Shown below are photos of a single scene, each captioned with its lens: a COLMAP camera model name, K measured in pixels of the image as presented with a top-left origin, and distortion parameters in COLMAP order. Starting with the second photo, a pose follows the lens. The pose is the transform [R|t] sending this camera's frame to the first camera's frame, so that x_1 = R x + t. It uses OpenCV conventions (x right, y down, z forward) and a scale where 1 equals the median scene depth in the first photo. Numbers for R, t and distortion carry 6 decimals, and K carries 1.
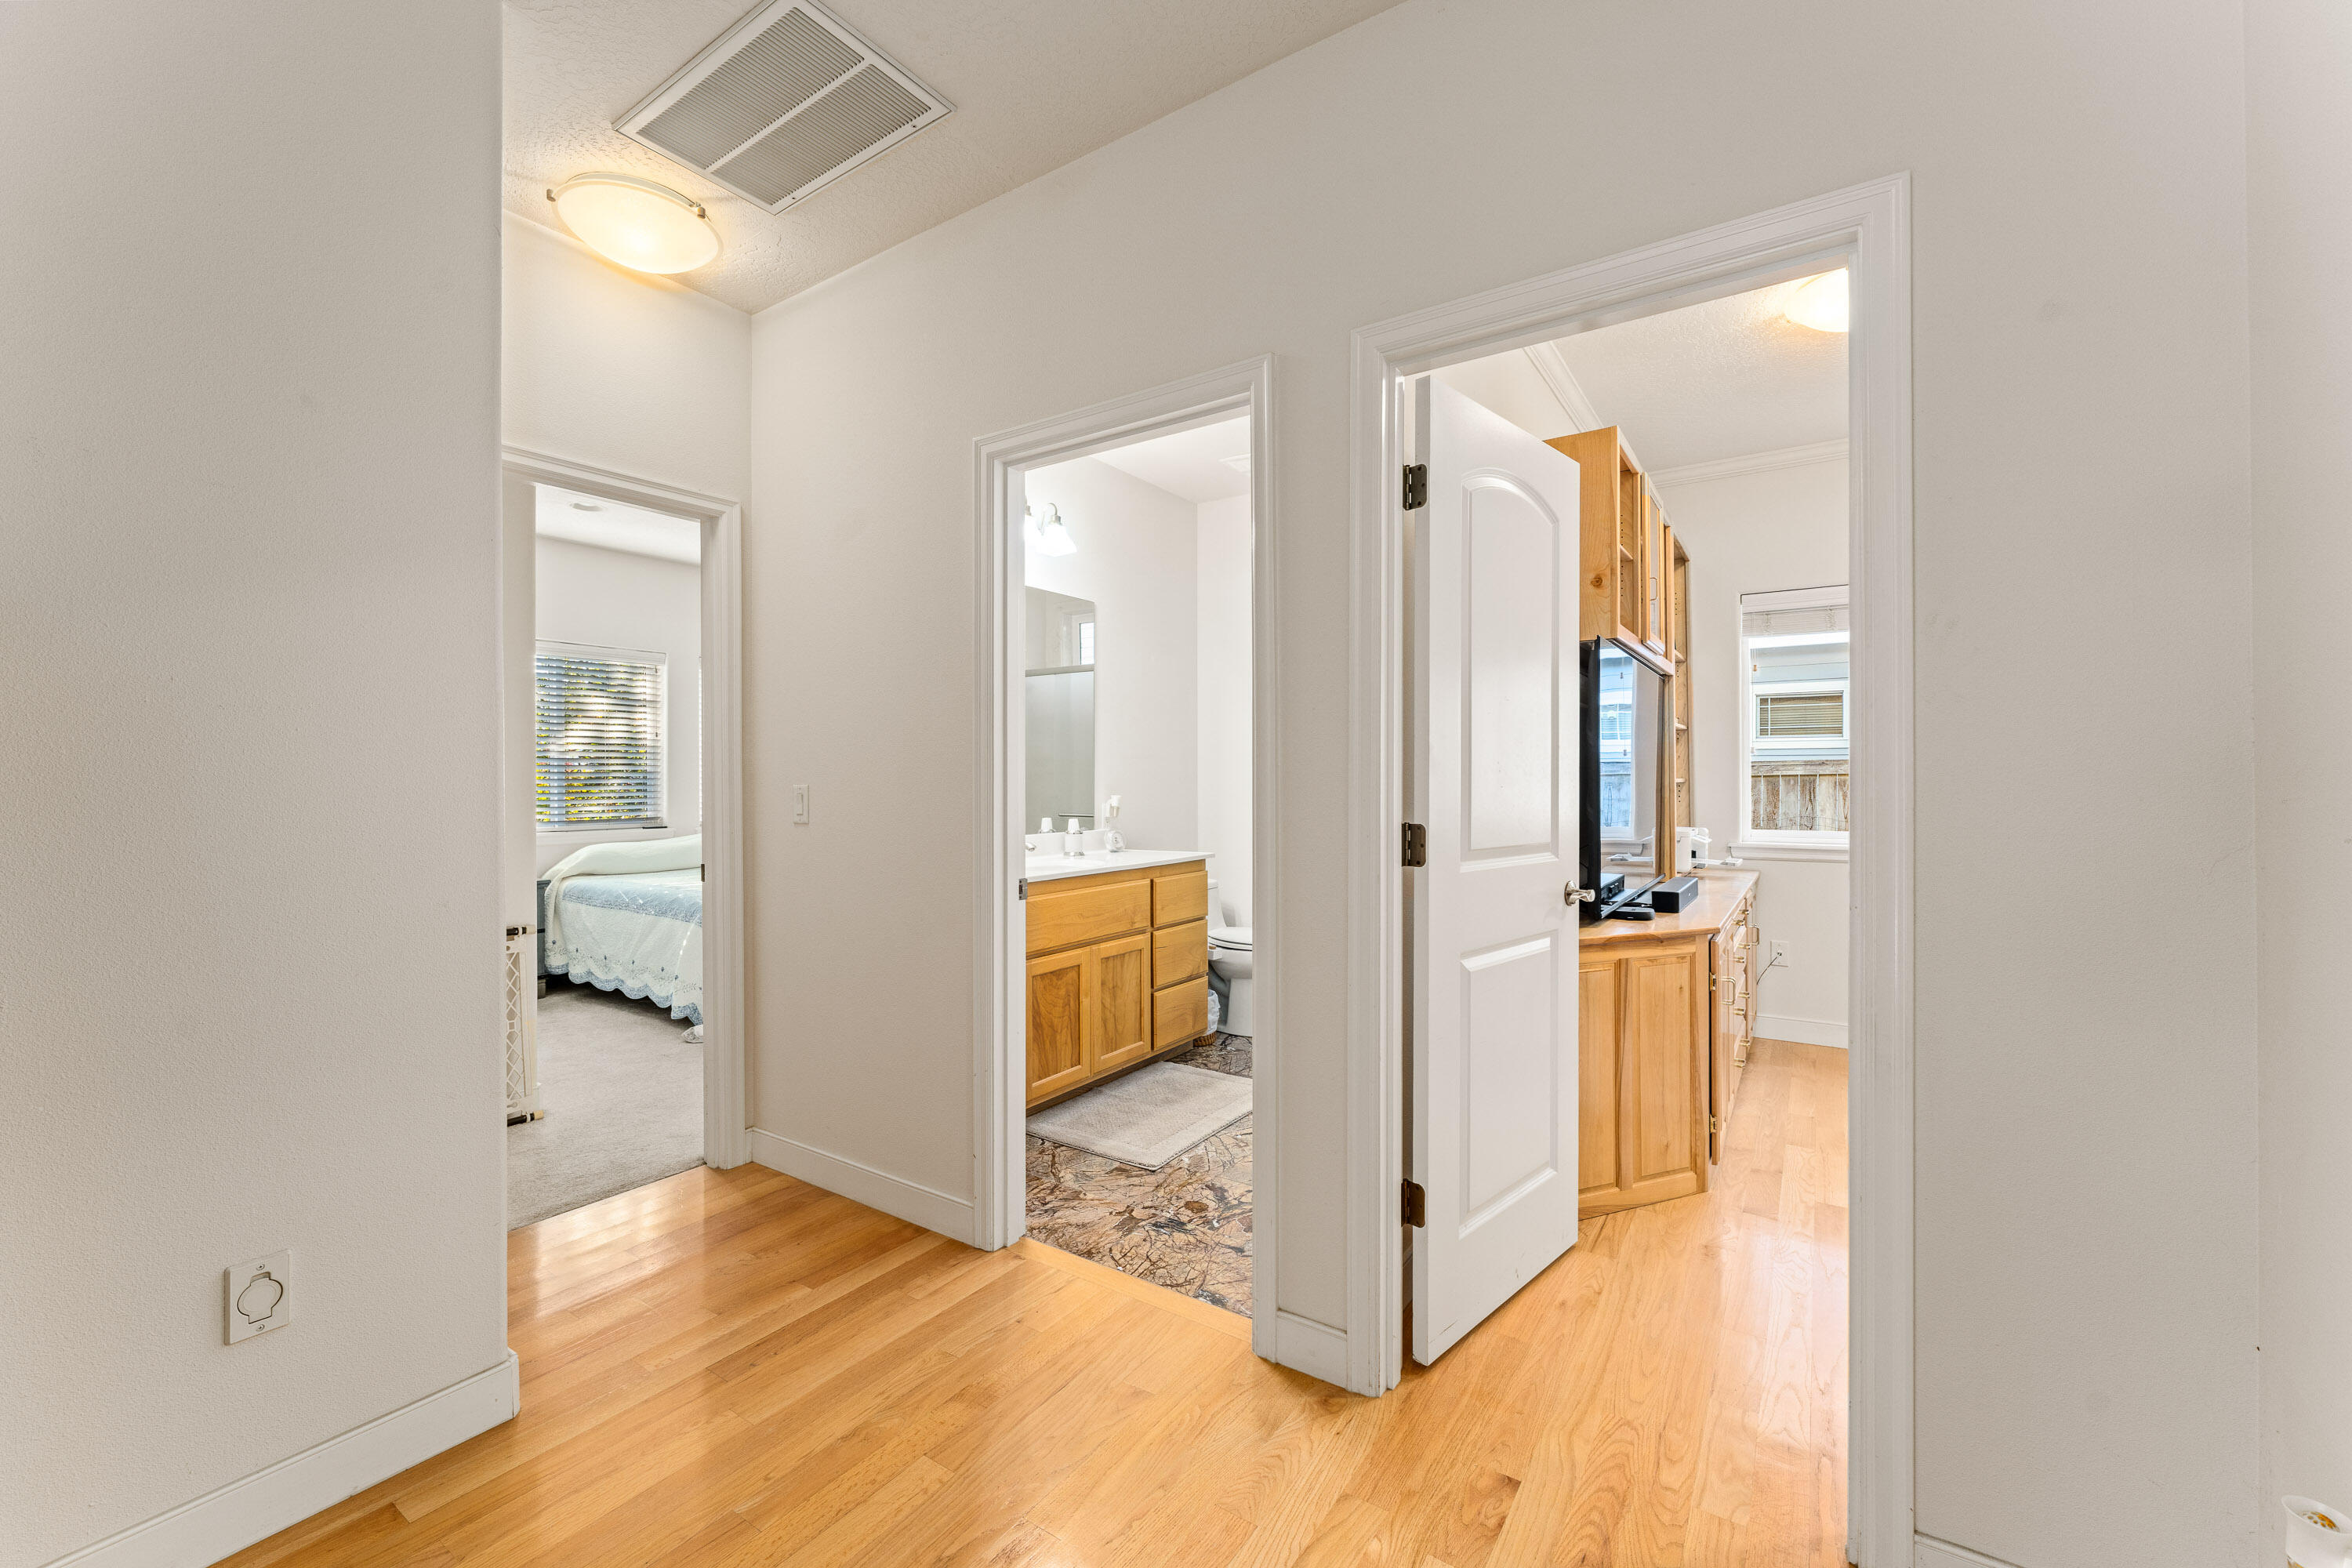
lens RADIAL K [[949.8, 0, 1191.1], [0, 949.8, 788.0], [0, 0, 1]] dist [-0.002578, -0.000319]
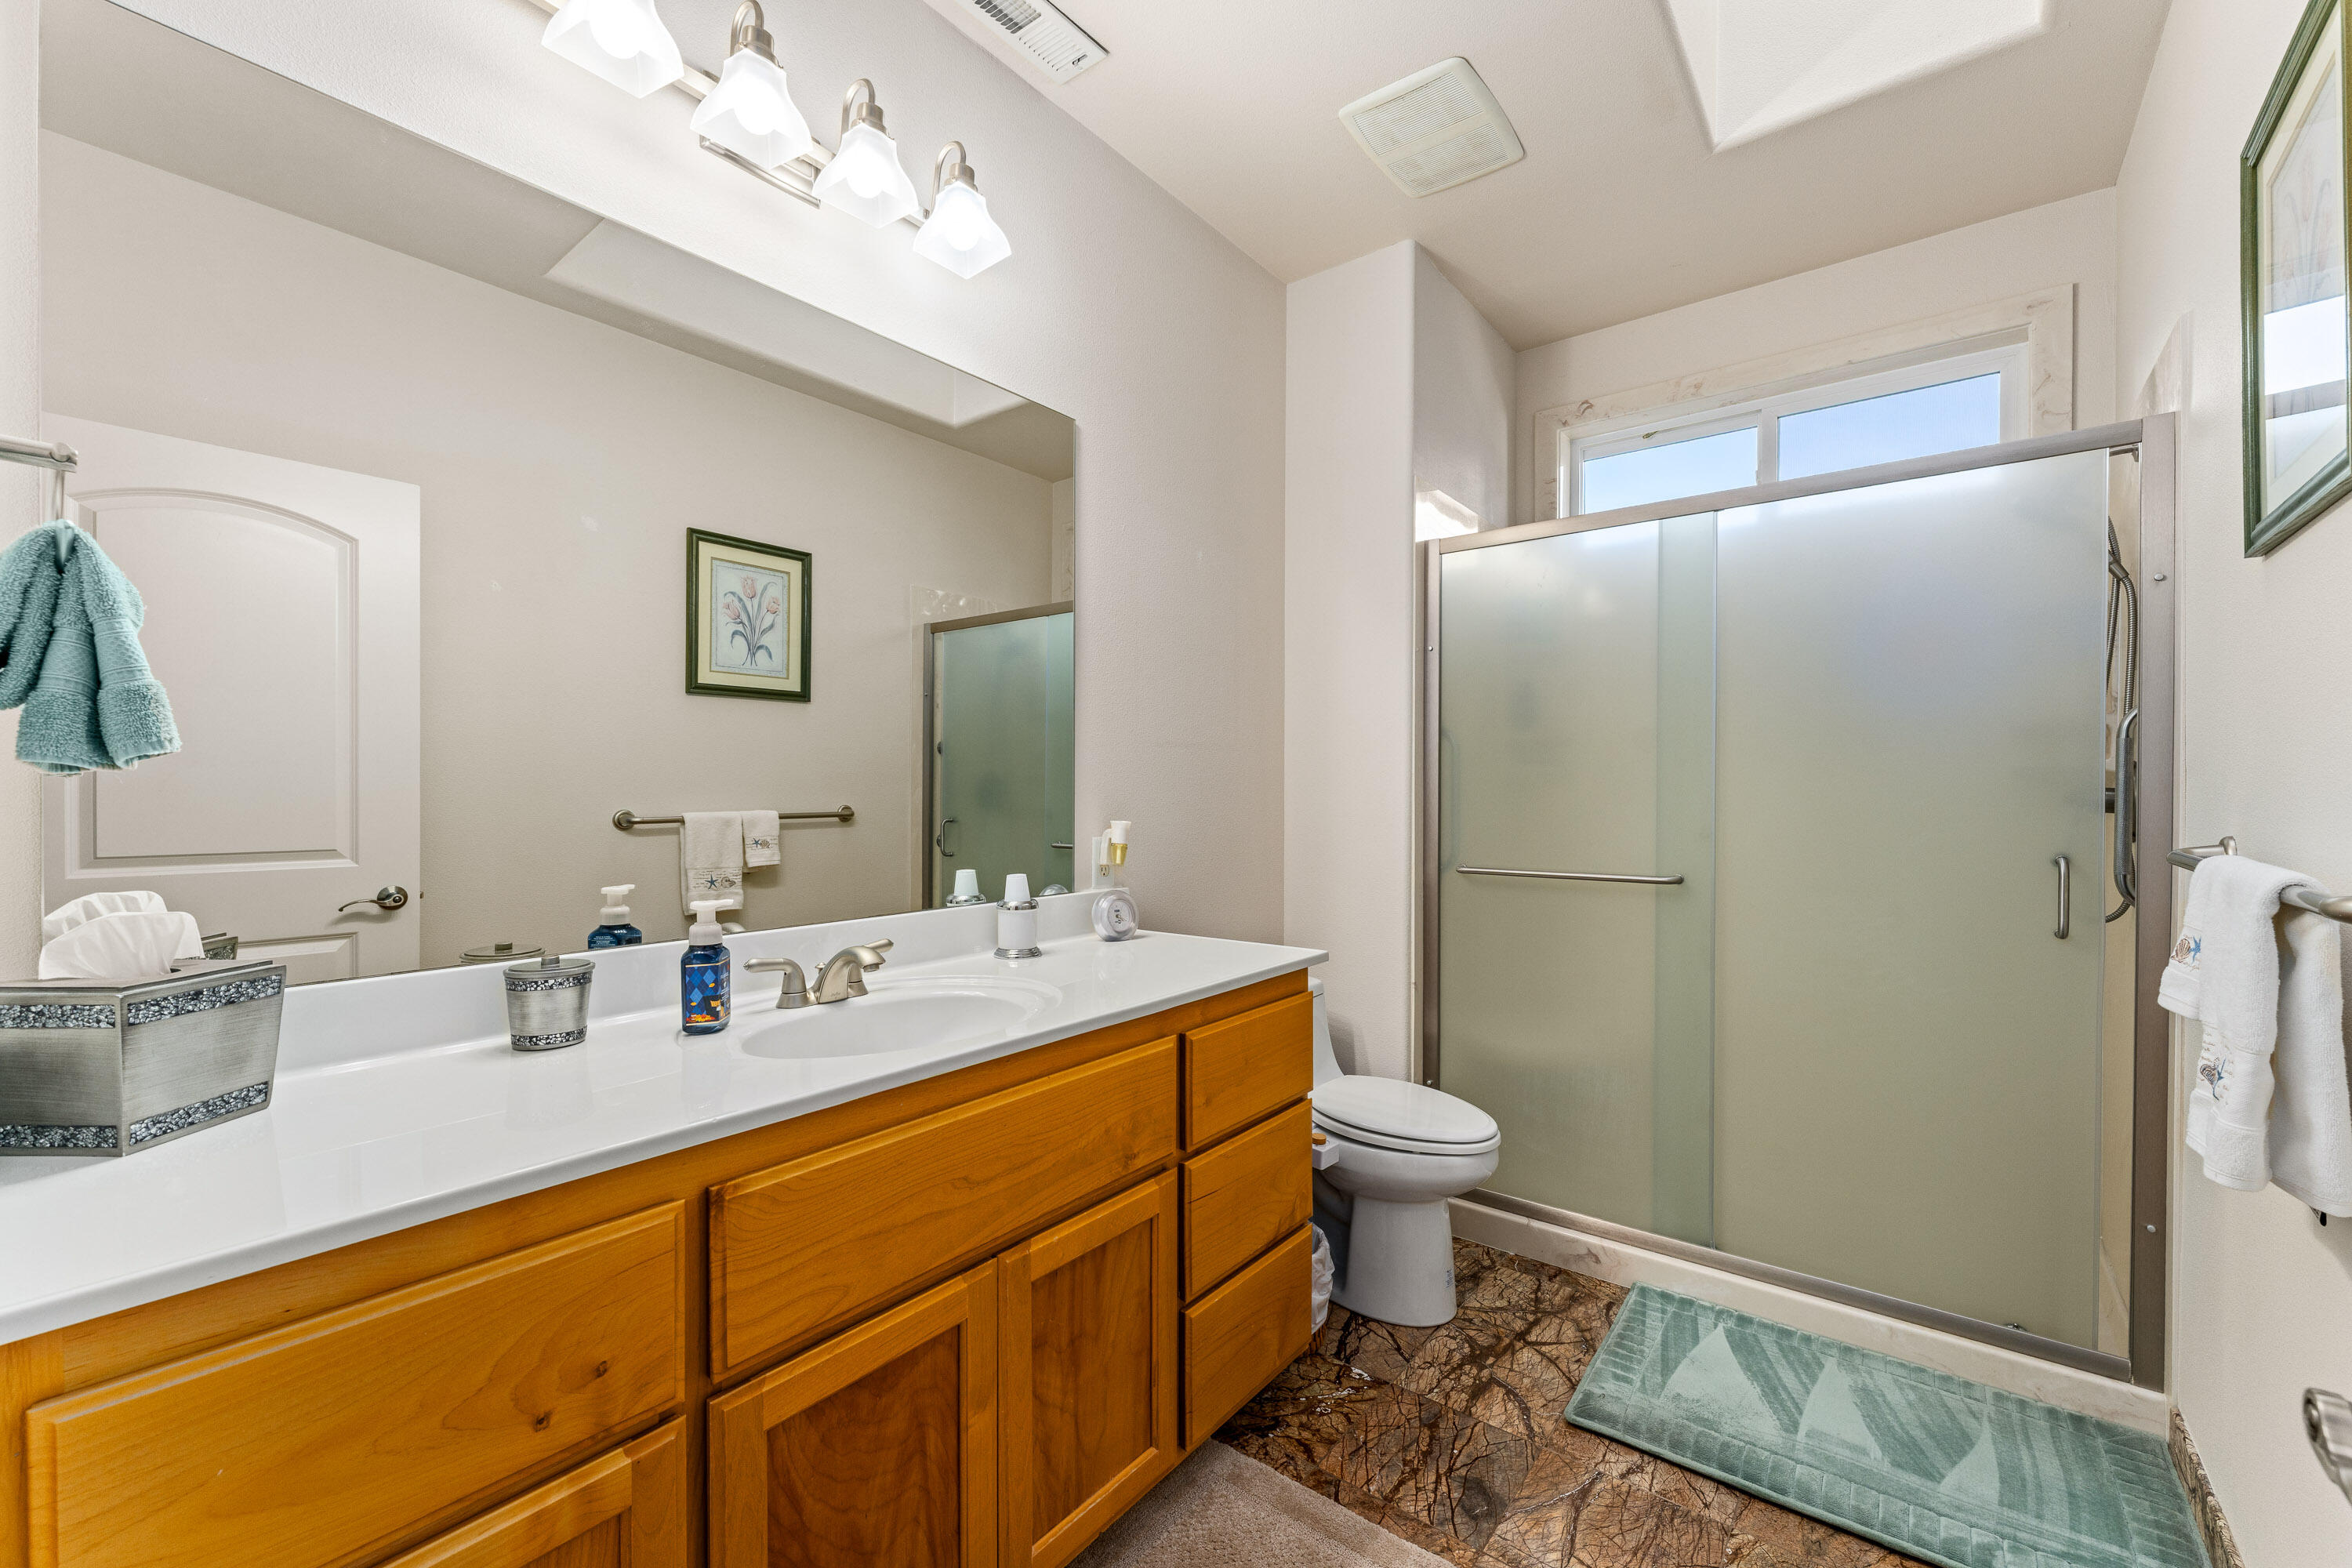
lens RADIAL K [[949.8, 0, 1182.9], [0, 949.8, 782.7], [0, 0, 1]] dist [-0.002578, -0.000319]
pose [[0.995635, 0.006083, -0.093138, -0.003521], [-0.005751, 0.999976, 0.003825, -0.014858], [0.093159, -0.003273, 0.995646, 0.606843]]
